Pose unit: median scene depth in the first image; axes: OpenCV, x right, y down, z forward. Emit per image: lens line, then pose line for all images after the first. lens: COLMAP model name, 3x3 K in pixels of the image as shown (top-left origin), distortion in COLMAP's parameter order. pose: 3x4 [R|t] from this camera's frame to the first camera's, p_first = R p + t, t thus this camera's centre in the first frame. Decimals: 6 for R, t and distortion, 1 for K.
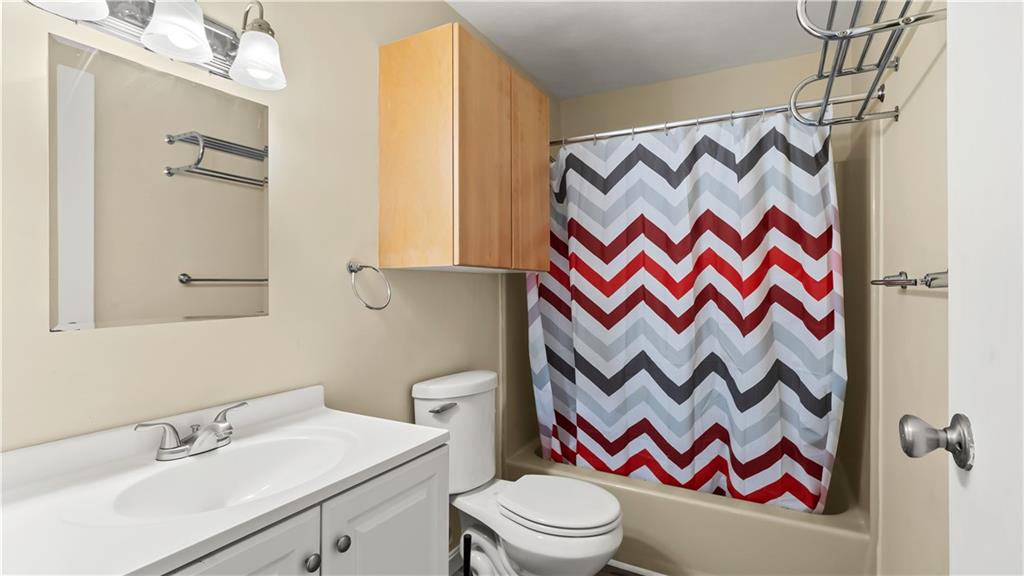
lens RADIAL K [[483.1, 0, 513.6], [0, 483.1, 285.2], [0, 0, 1]] dist [-0.007472, 0.003770]
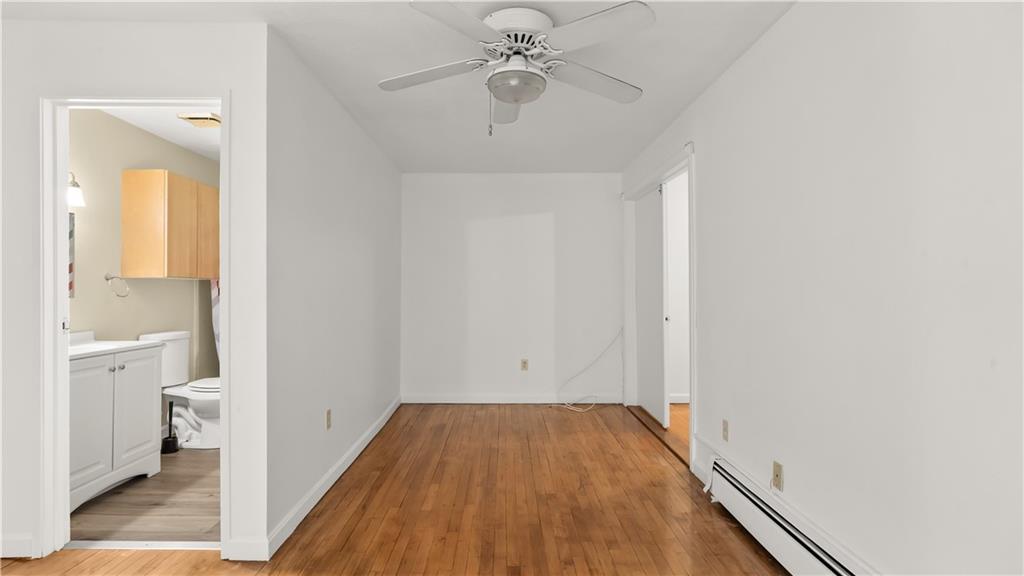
lens RADIAL K [[483.1, 0, 506.4], [0, 483.1, 281.1], [0, 0, 1]] dist [-0.007472, 0.003770]
pose [[0.876839, 0.002318, 0.480778, 0.171335], [0.007579, 0.999797, -0.018644, 0.028206], [-0.480724, 0.019992, 0.876644, -1.530702]]
